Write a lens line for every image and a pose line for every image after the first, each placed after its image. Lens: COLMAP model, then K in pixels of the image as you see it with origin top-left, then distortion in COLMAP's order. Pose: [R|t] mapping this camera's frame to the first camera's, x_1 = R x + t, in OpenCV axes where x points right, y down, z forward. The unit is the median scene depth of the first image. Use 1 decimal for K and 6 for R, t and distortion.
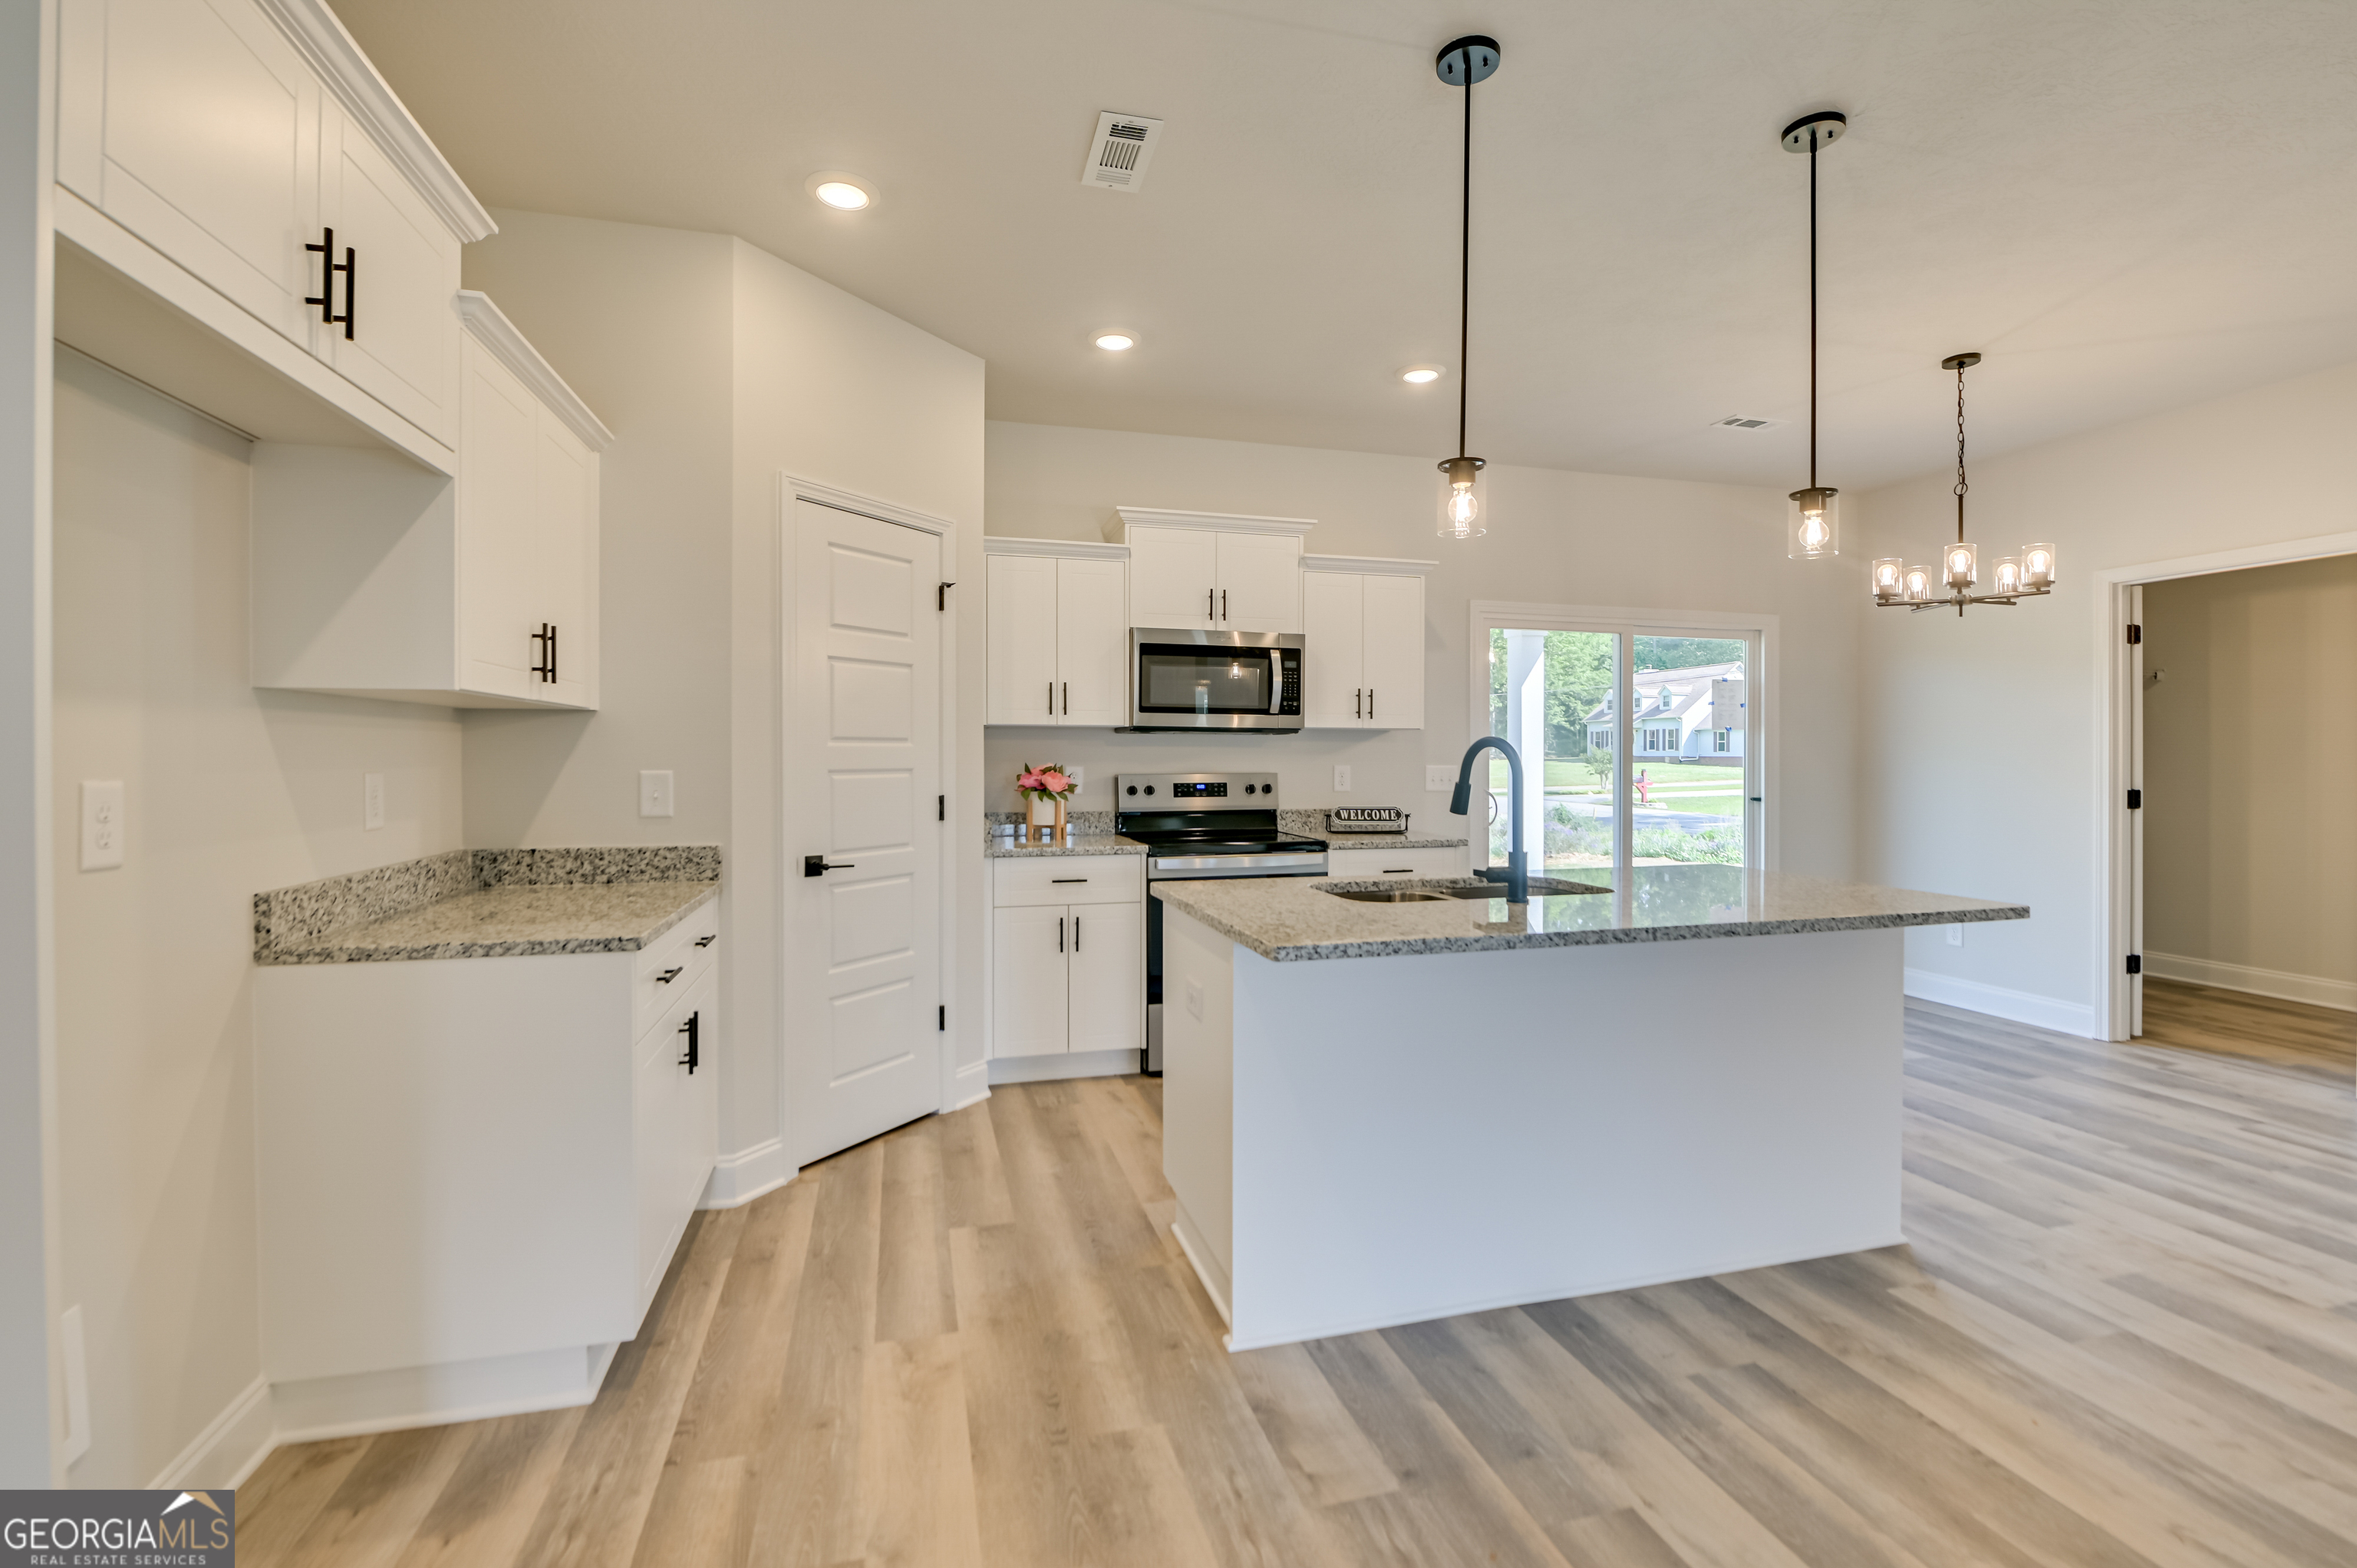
lens RADIAL K [[1001.5, 0, 1174.6], [0, 1001.5, 757.3], [0, 0, 1]] dist [-0.012363, -0.000518]
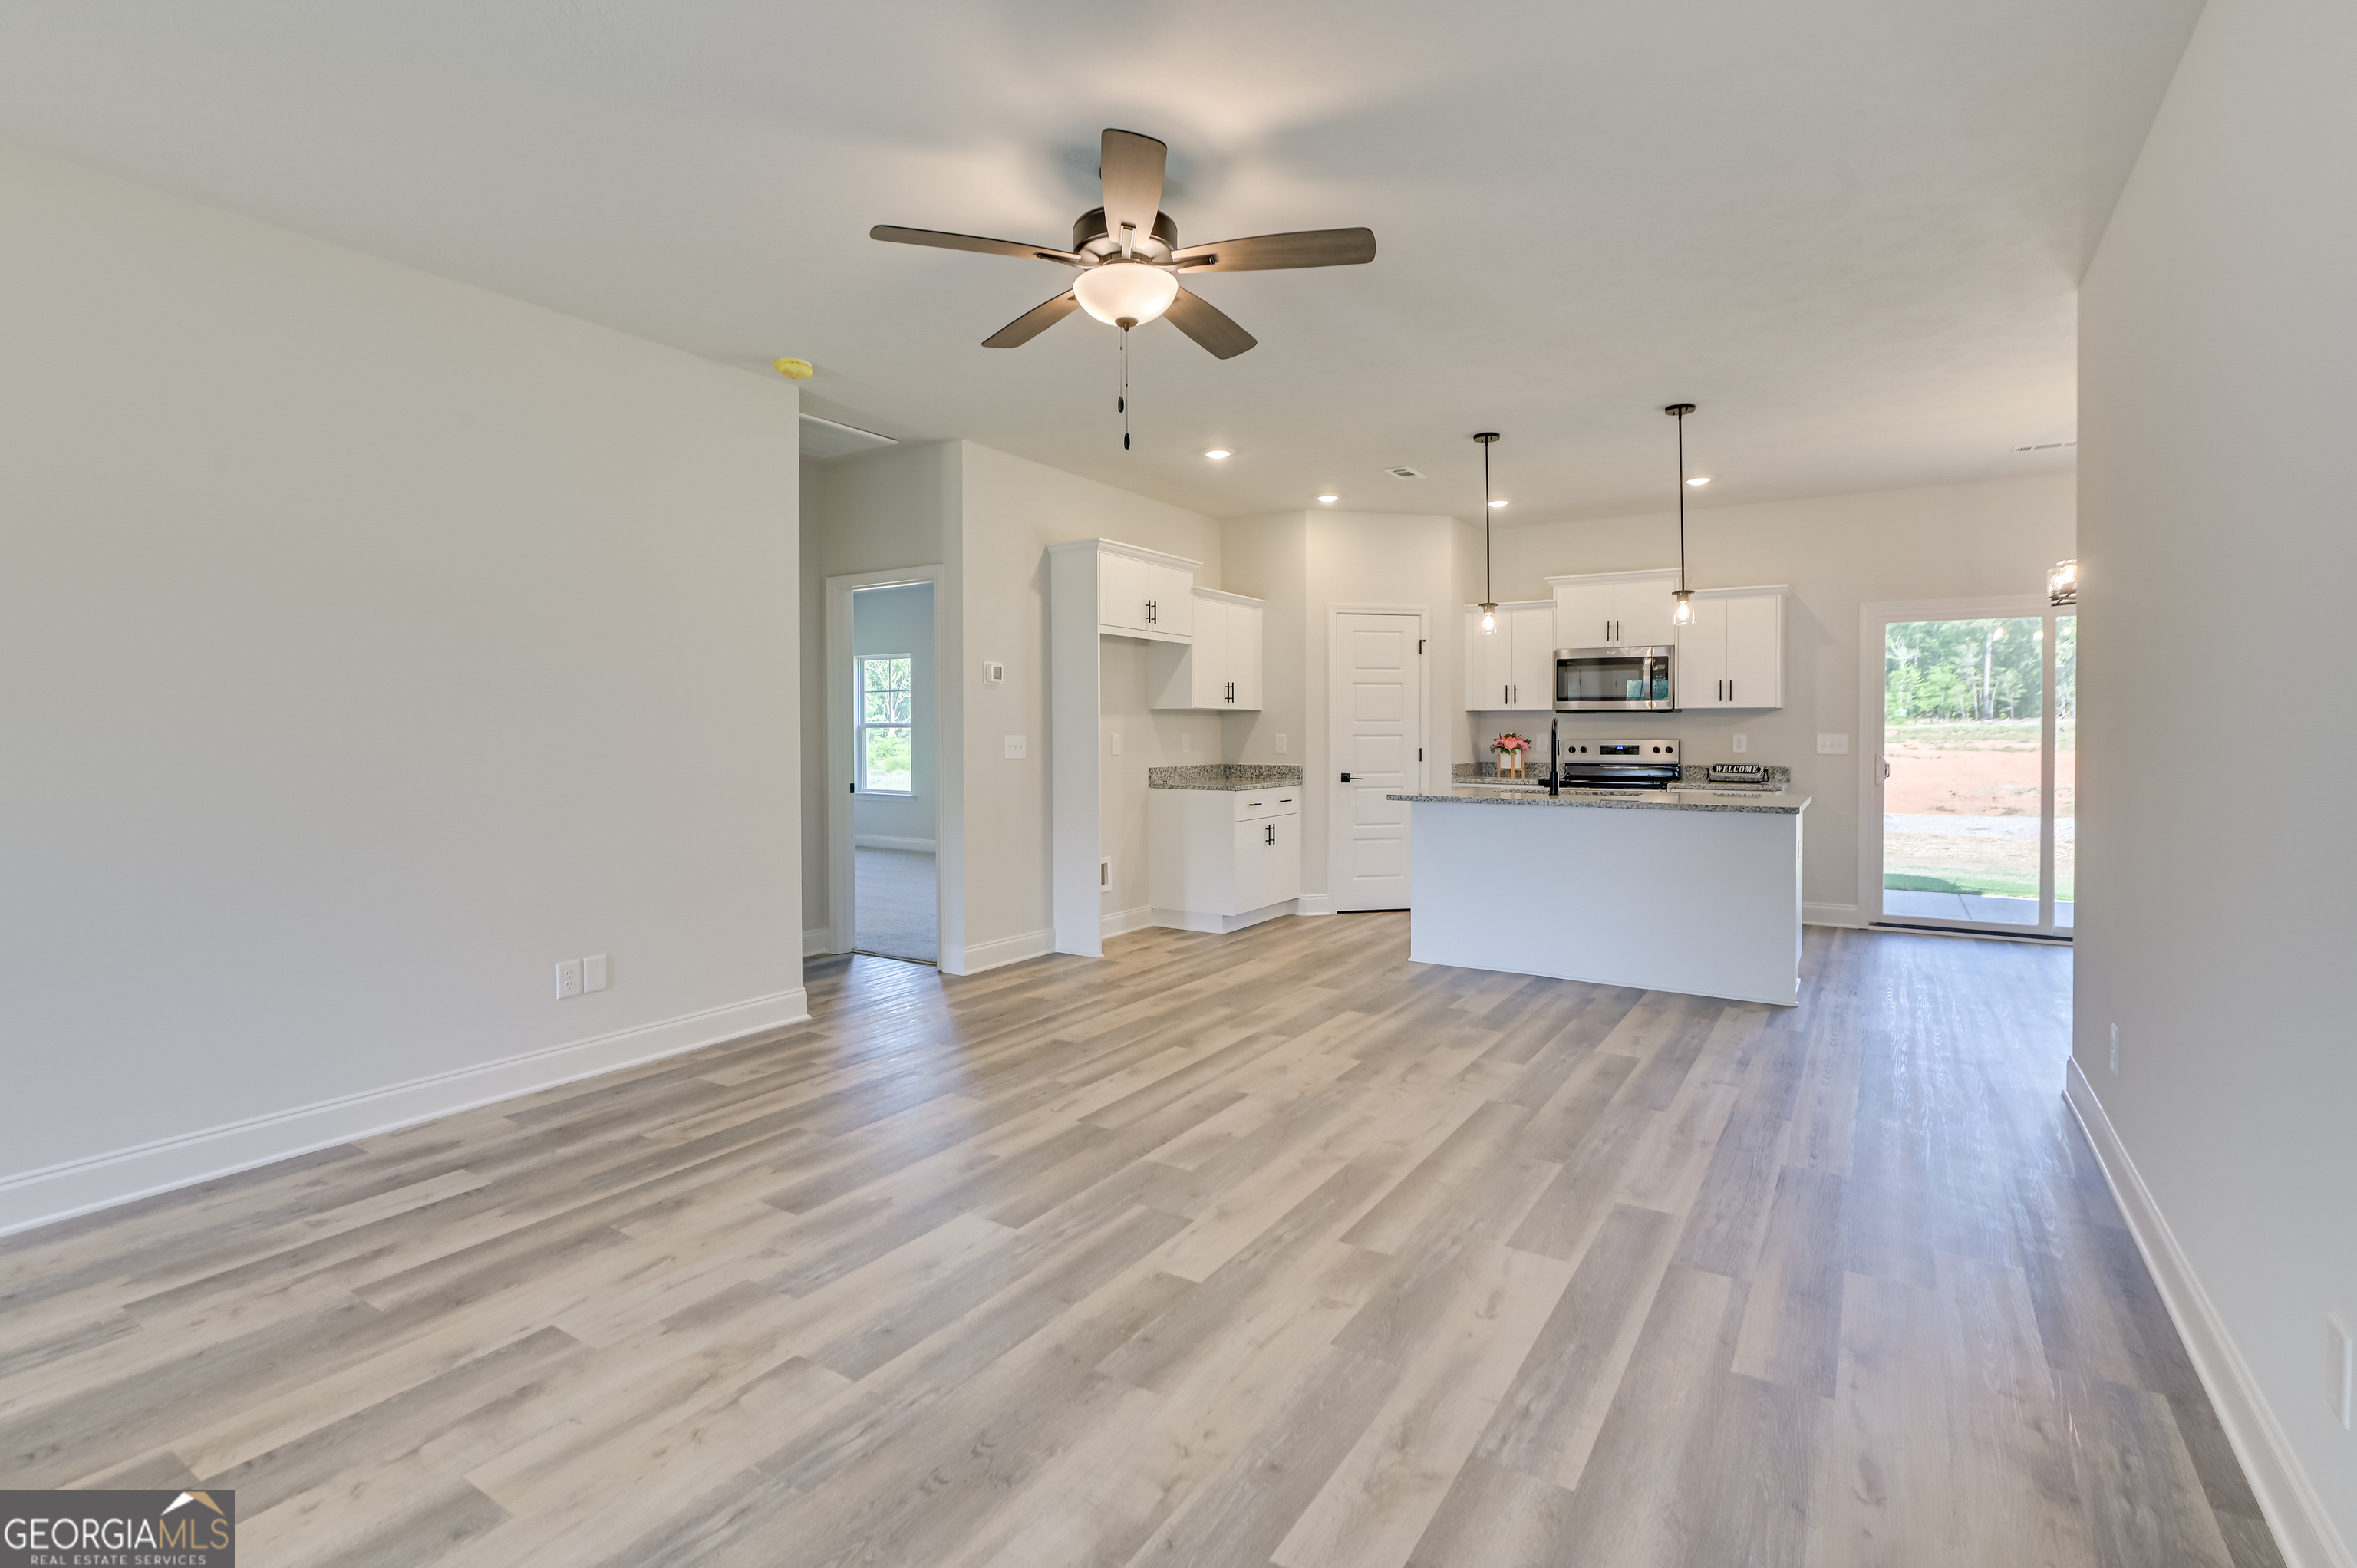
lens RADIAL K [[1103.1, 0, 1212.6], [0, 1103.1, 737.6], [0, 0, 1]] dist [-0.003138, -0.000730]
pose [[0.690969, 0.002647, -0.722879, 1.044599], [0.001009, 0.999989, 0.004627, 0.006670], [0.722883, -0.003926, 0.690959, -0.784353]]
